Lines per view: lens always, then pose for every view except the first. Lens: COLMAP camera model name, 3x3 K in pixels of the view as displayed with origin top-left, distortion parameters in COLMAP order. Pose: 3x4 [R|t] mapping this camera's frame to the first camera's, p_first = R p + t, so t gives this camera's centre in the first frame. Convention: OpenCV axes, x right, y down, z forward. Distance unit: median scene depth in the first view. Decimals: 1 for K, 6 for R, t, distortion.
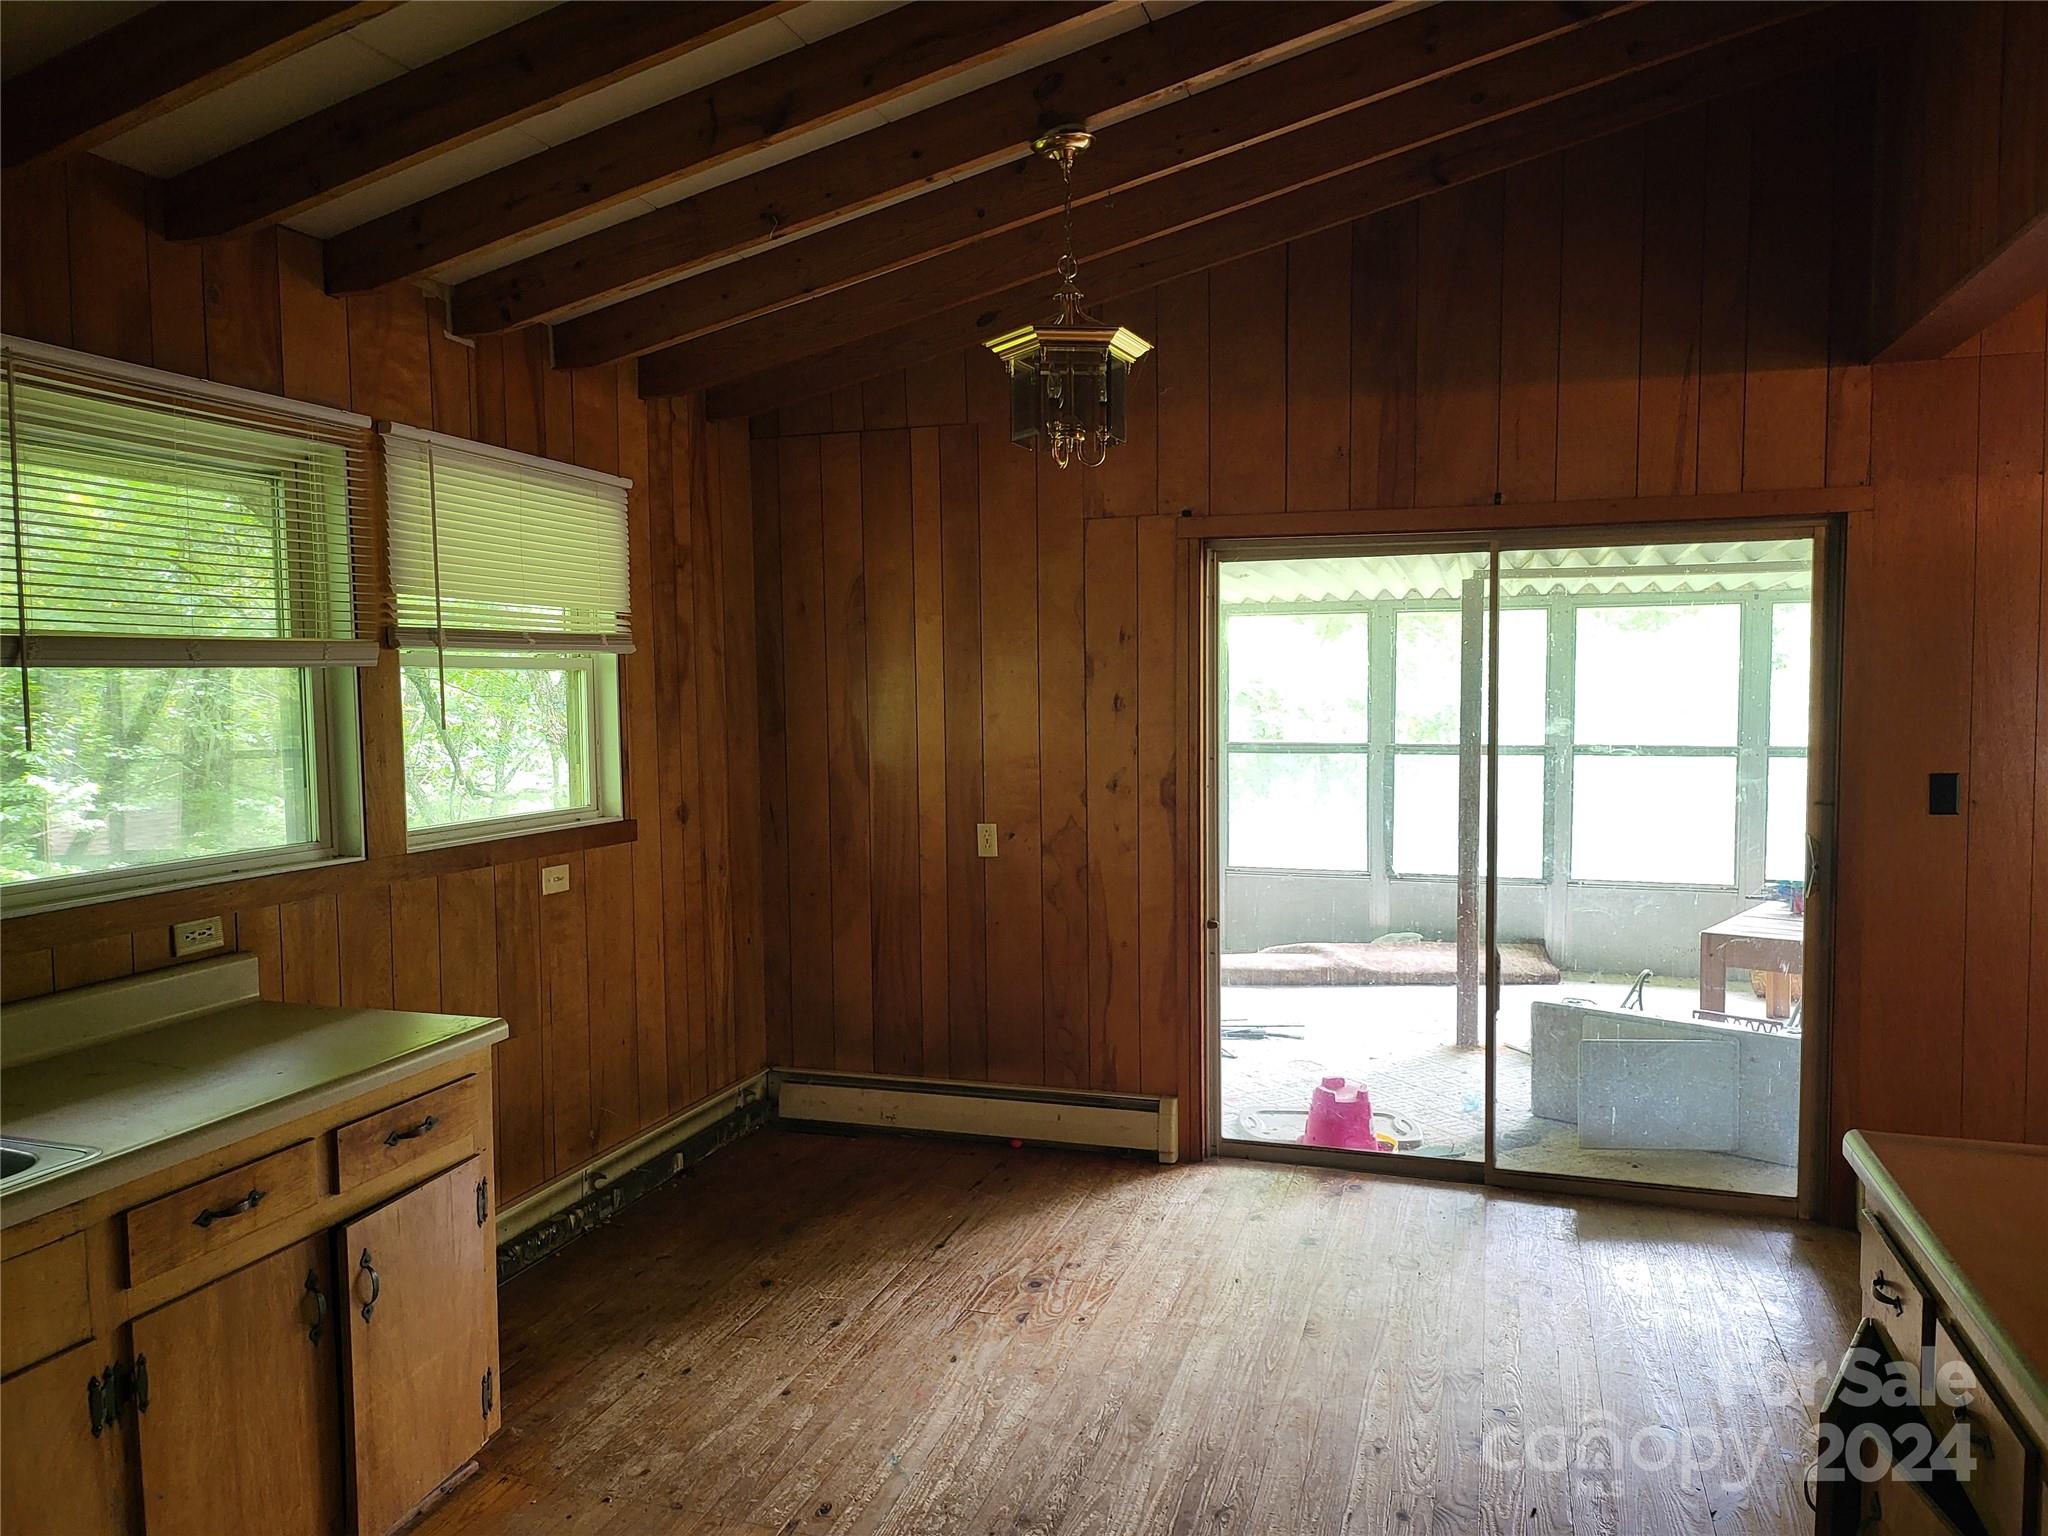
lens RADIAL K [[1436.0, 0, 1026.1], [0, 1436.0, 768.1], [0, 0, 1]] dist [0.033365, -0.007682]
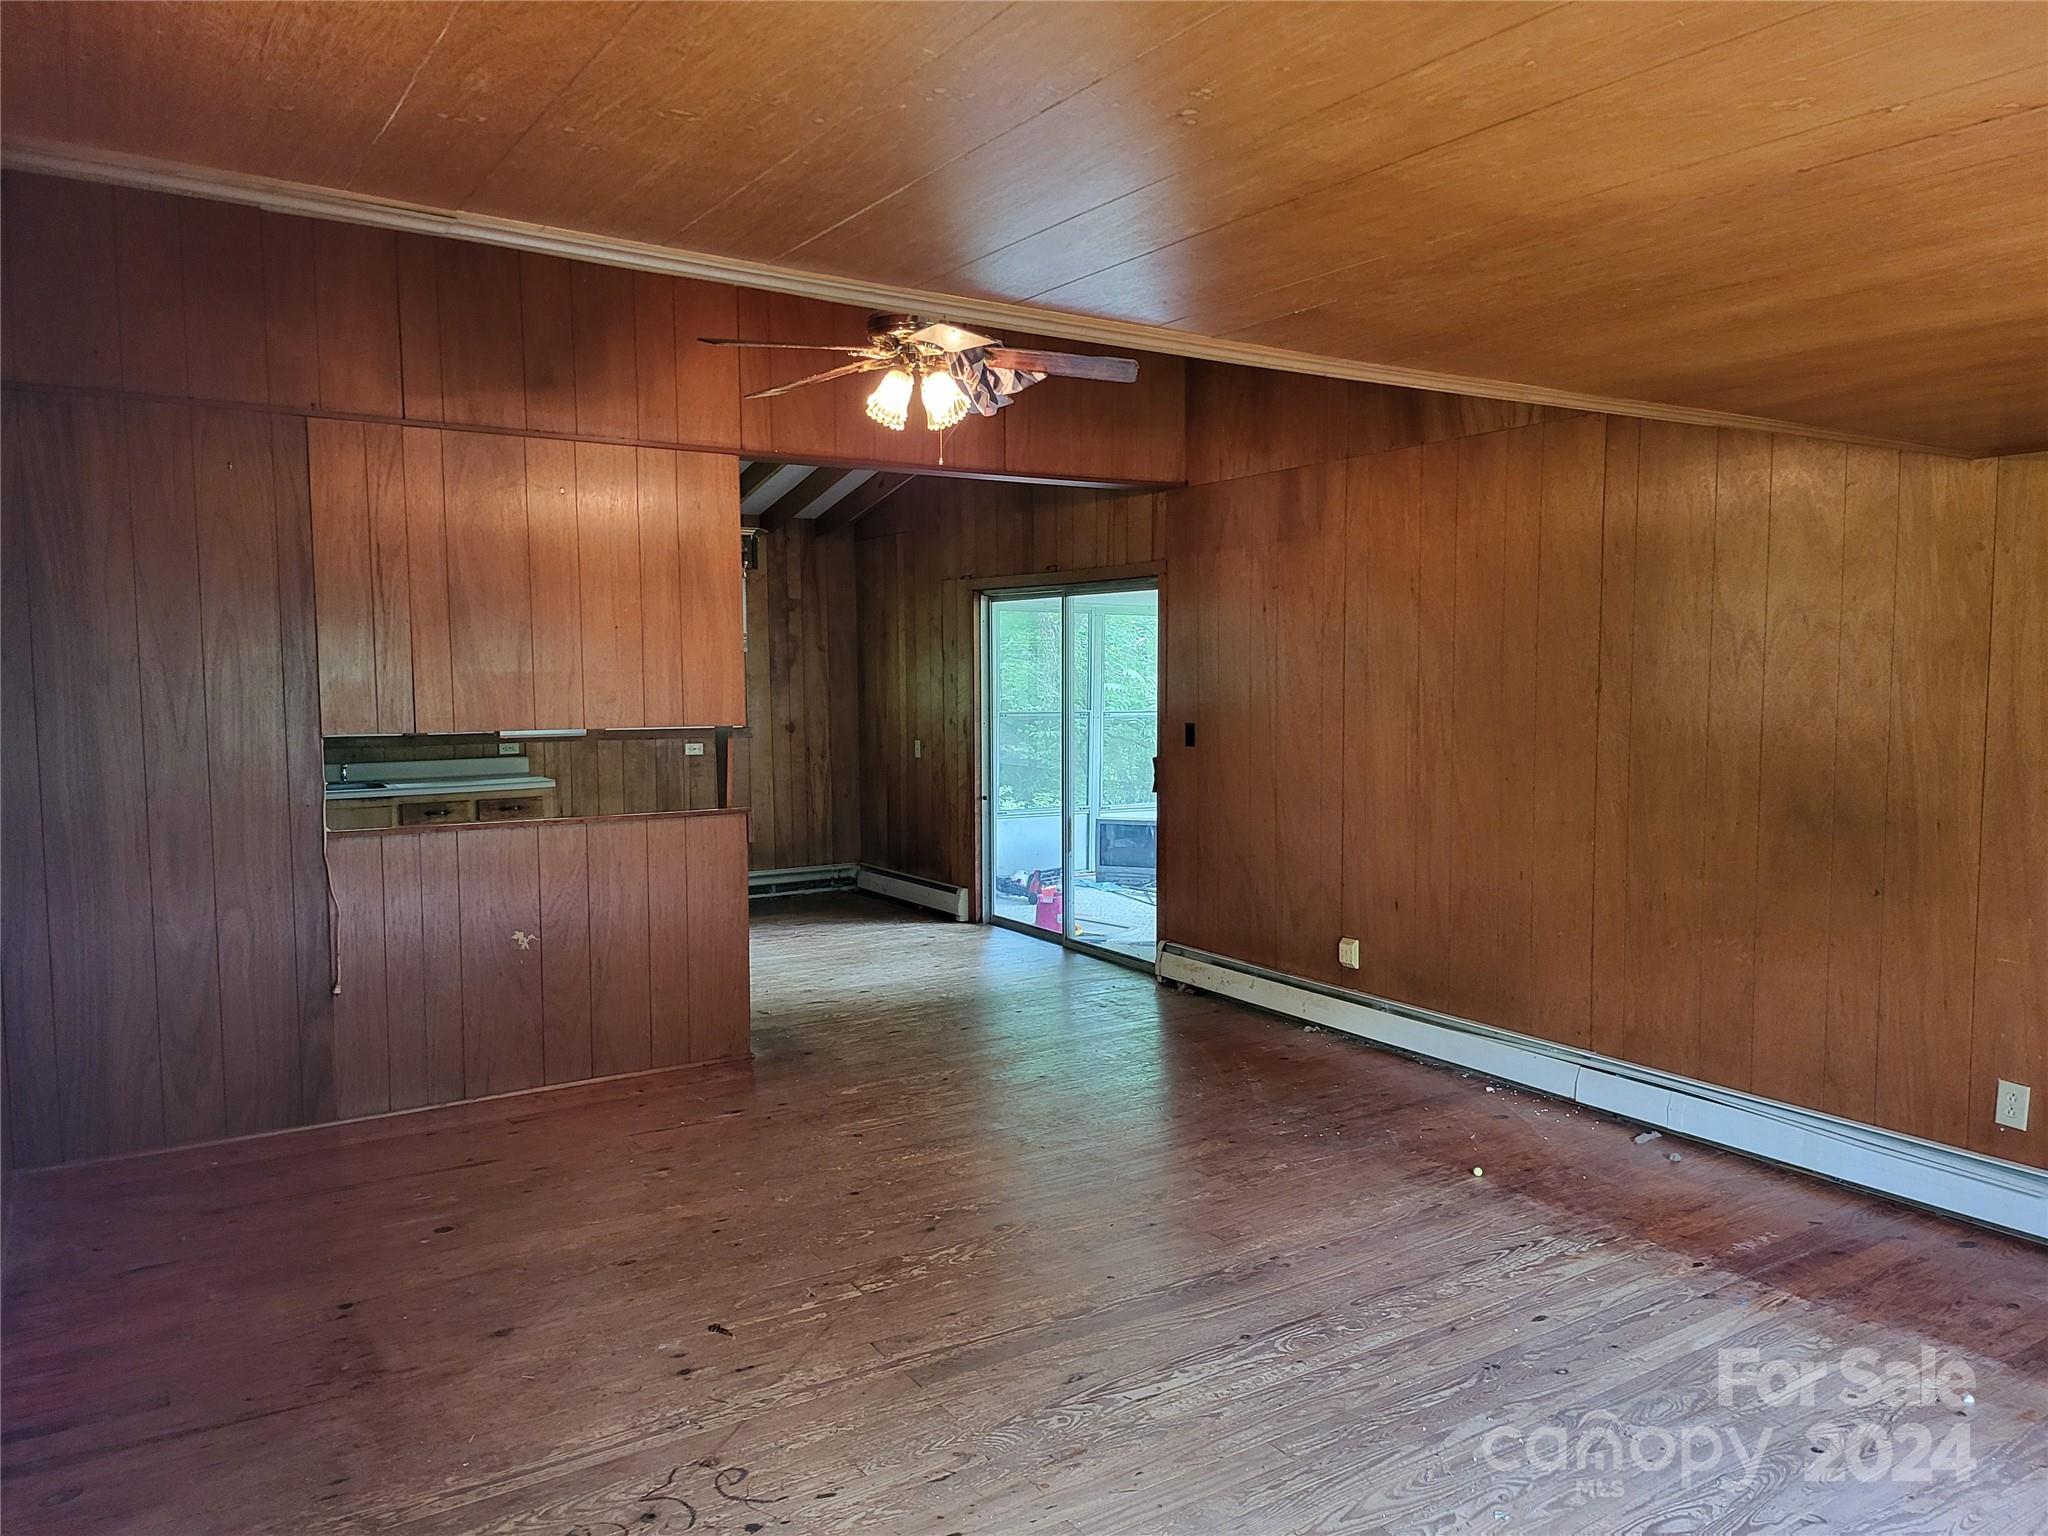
lens RADIAL K [[1436.0, 0, 1041.3], [0, 1436.0, 785.7], [0, 0, 1]] dist [0.033365, -0.007682]
pose [[0.780821, 0.059074, -0.621956, 1.335723], [-0.041020, 0.998219, 0.043314, 0.010222], [0.623407, -0.008307, 0.781853, -0.403259]]
